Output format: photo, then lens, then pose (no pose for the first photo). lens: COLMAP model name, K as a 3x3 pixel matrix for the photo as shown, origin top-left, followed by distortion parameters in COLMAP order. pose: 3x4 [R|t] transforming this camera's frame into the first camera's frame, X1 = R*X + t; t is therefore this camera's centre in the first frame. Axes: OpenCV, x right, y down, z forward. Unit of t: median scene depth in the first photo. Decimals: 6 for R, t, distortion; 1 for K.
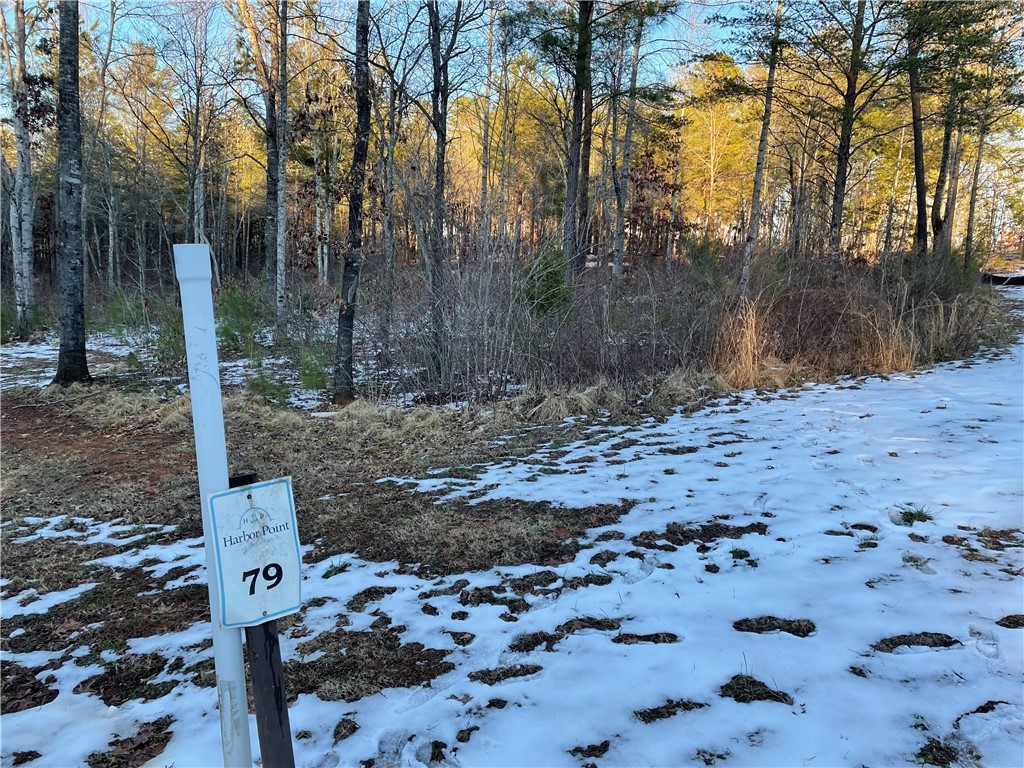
lens RADIAL K [[804.8, 0, 513.6], [0, 804.8, 368.4], [0, 0, 1]] dist [0.073824, -0.124364]
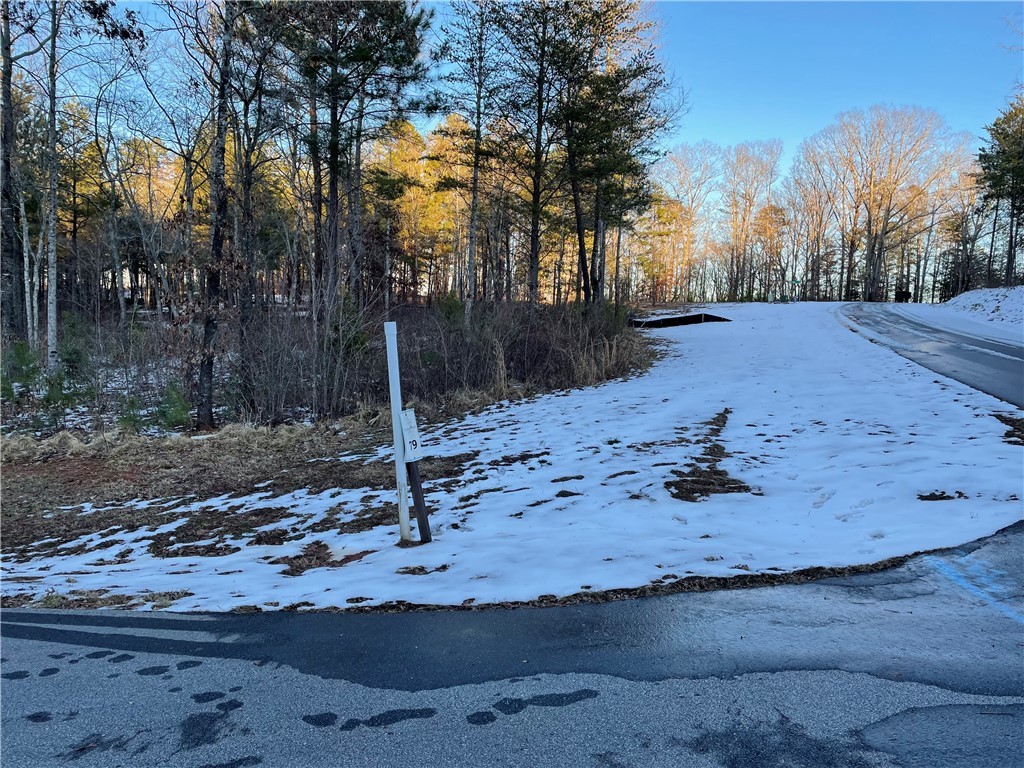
lens RADIAL K [[753.7, 0, 517.5], [0, 753.7, 383.3], [0, 0, 1]] dist [0.074381, -0.098172]
pose [[0.928959, -0.047548, 0.367117, -0.228012], [0.060734, 0.997855, -0.024443, 0.033625], [-0.365167, 0.045003, 0.929854, -0.372999]]
